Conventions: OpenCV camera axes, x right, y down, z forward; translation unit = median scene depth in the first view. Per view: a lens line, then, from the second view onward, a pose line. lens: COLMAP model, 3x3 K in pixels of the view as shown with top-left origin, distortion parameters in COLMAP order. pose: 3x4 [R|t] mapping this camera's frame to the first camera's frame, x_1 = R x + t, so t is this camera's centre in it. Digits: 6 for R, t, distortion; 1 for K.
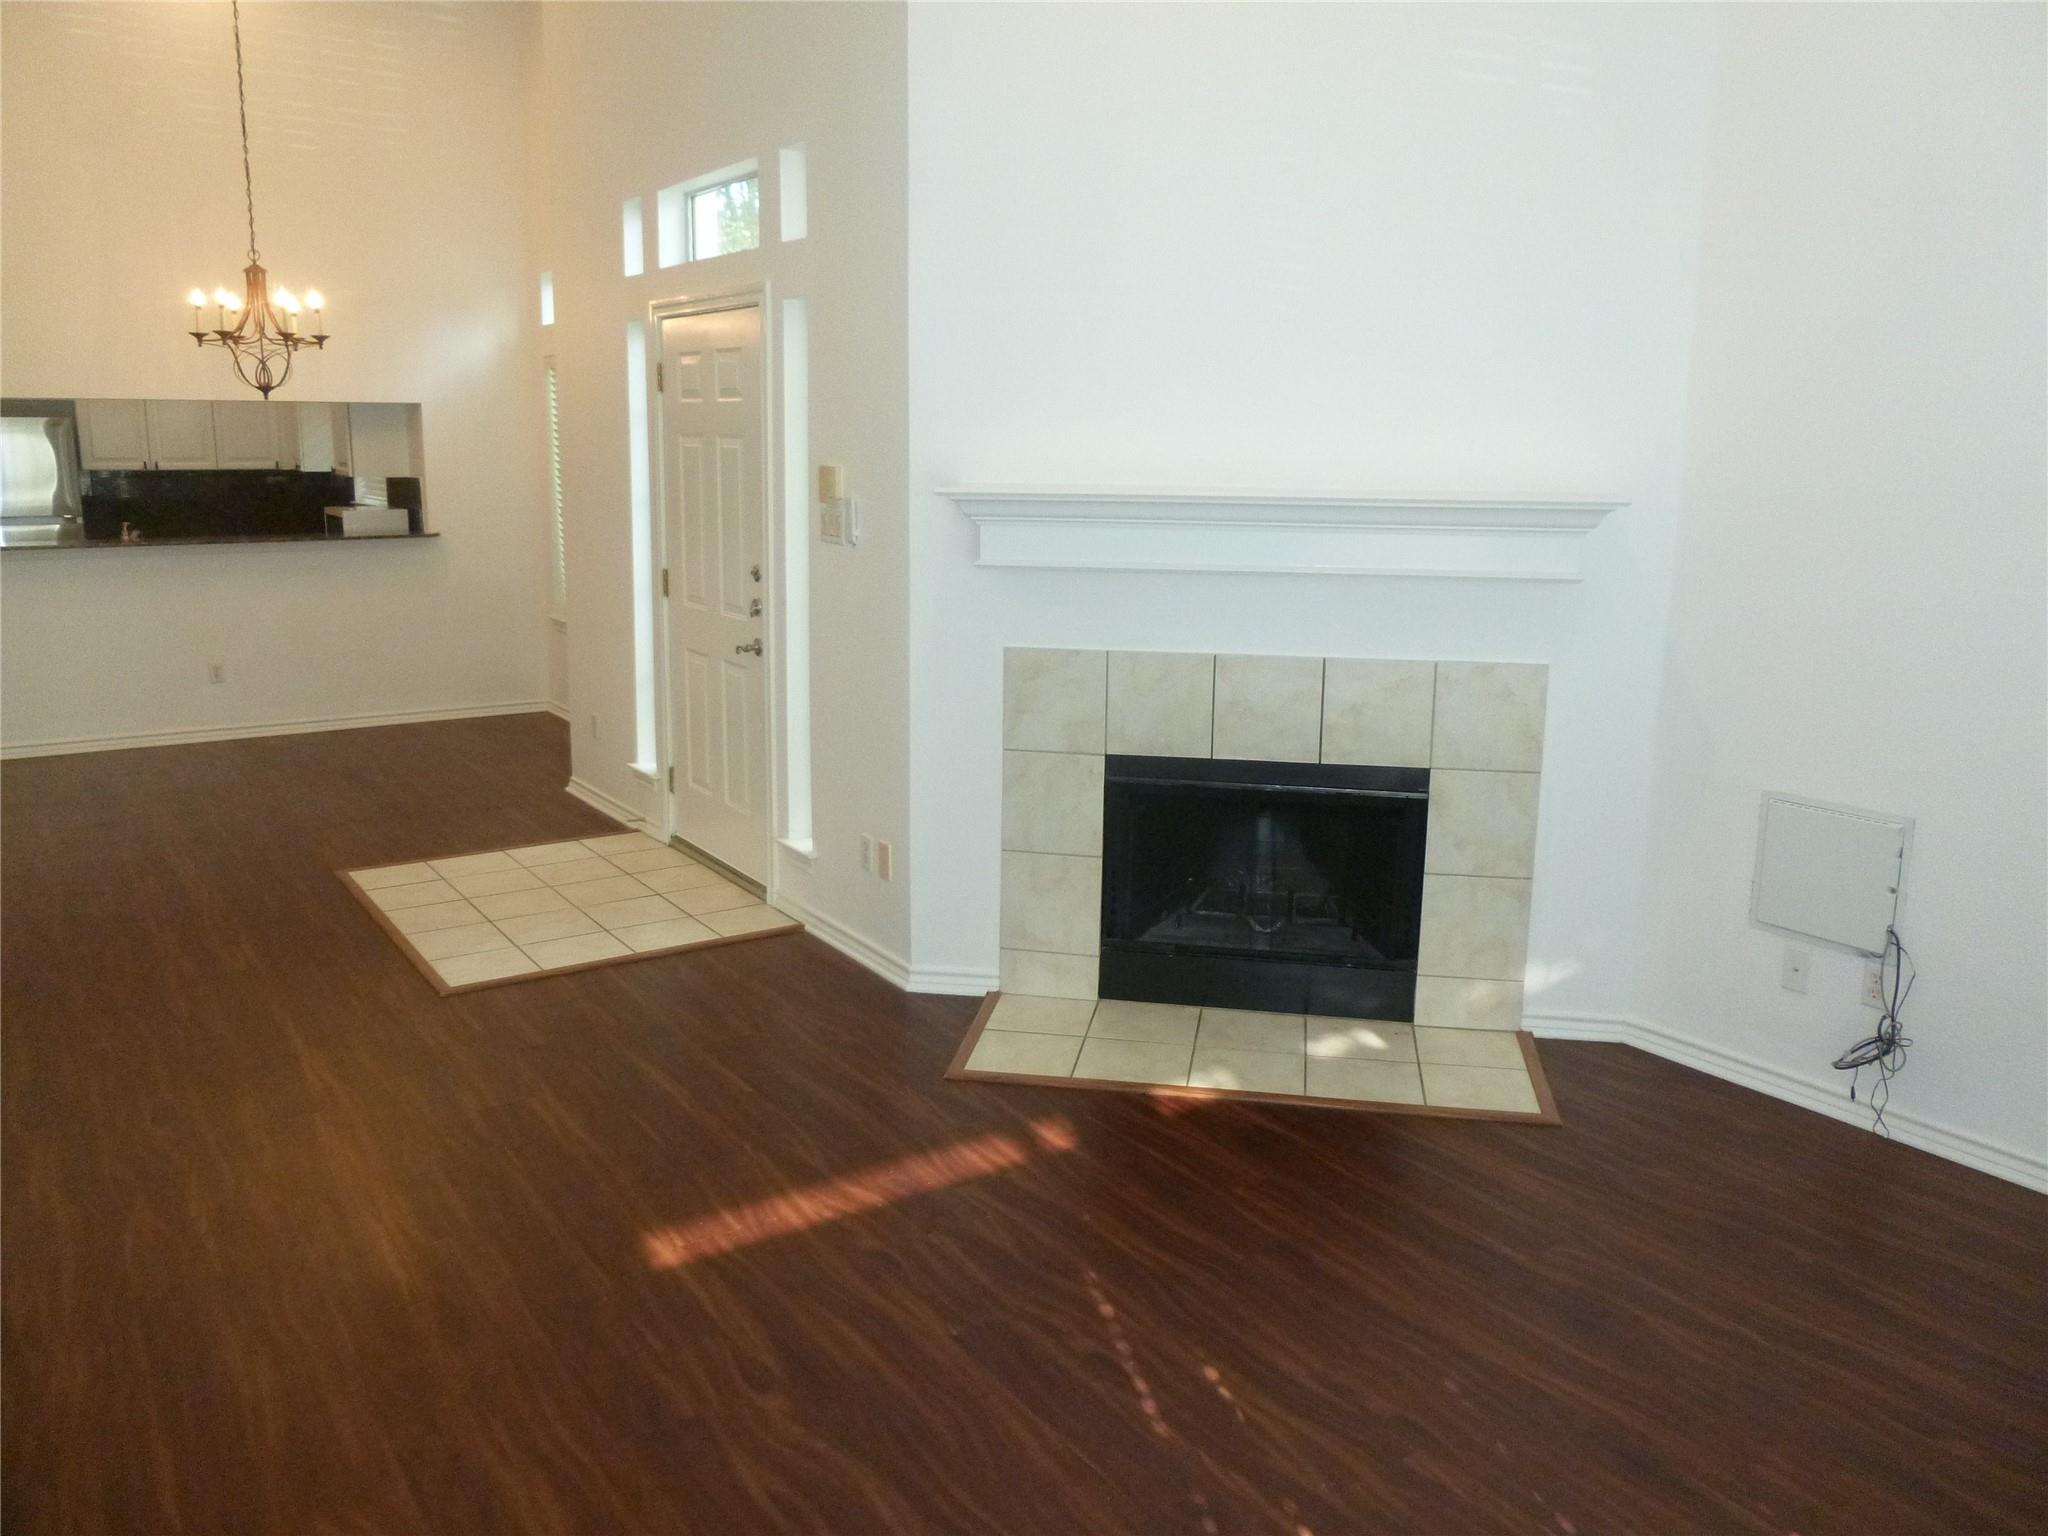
lens RADIAL K [[1571.1, 0, 1019.5], [0, 1571.1, 764.5], [0, 0, 1]] dist [-0.039540, 0.033495]
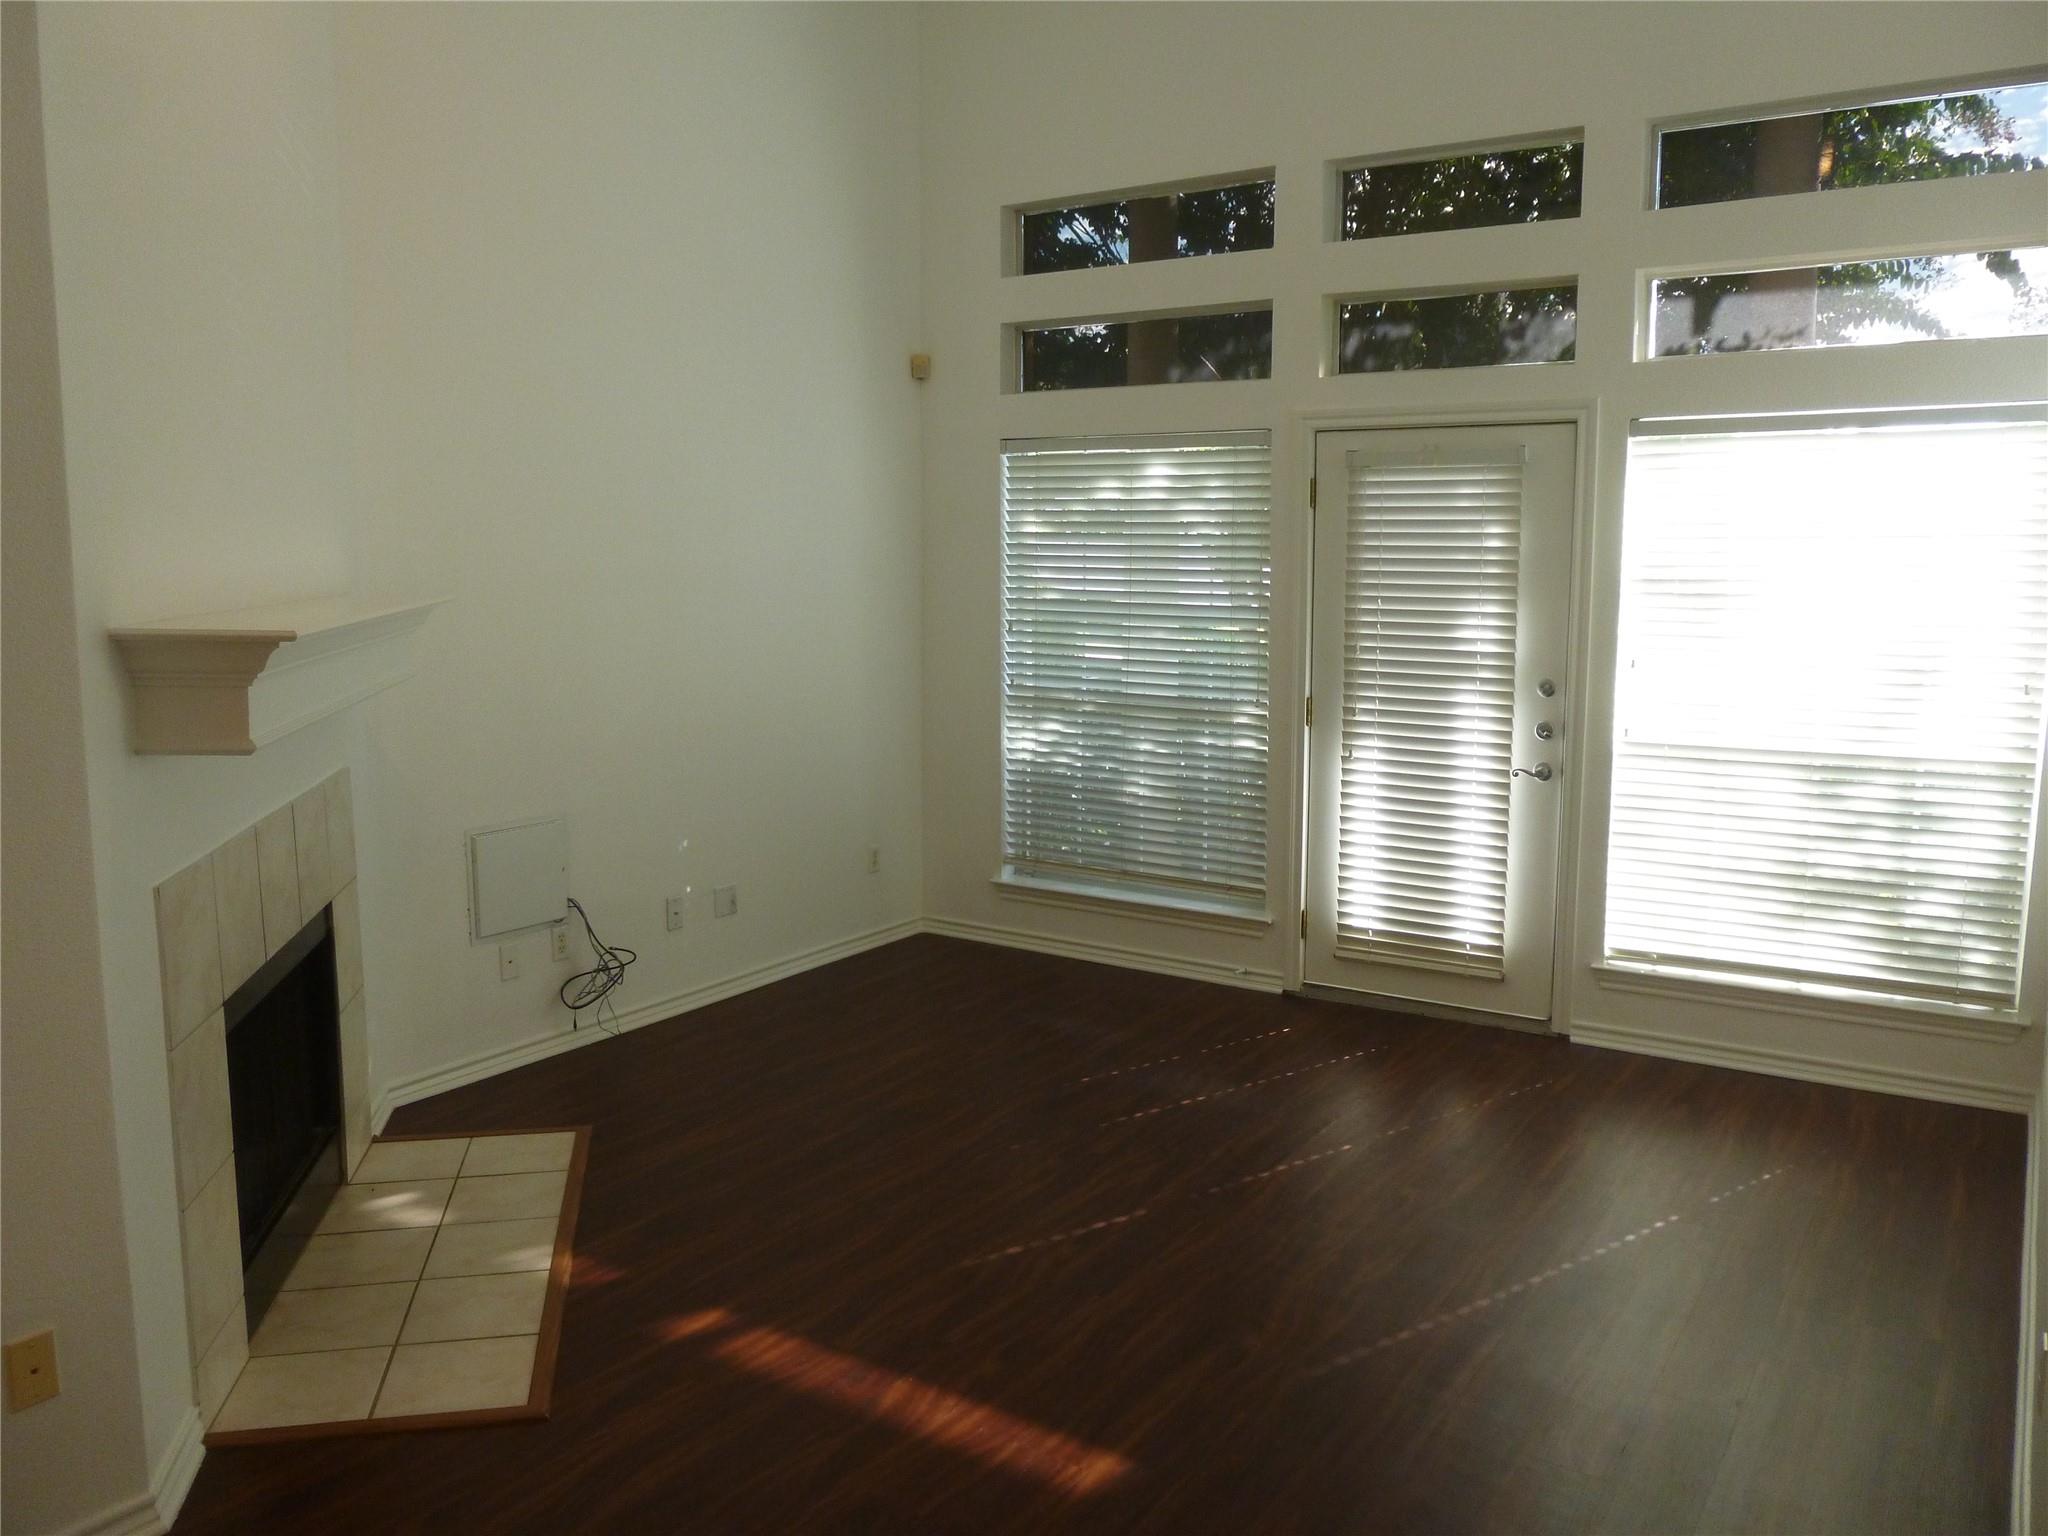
lens RADIAL K [[1571.1, 0, 1025.1], [0, 1571.1, 762.9], [0, 0, 1]] dist [-0.039540, 0.033495]
pose [[-0.385869, -0.135038, 0.912617, -0.857823], [0.179287, 0.959393, 0.217765, -0.240511], [-0.904965, 0.247649, -0.345990, 1.110630]]
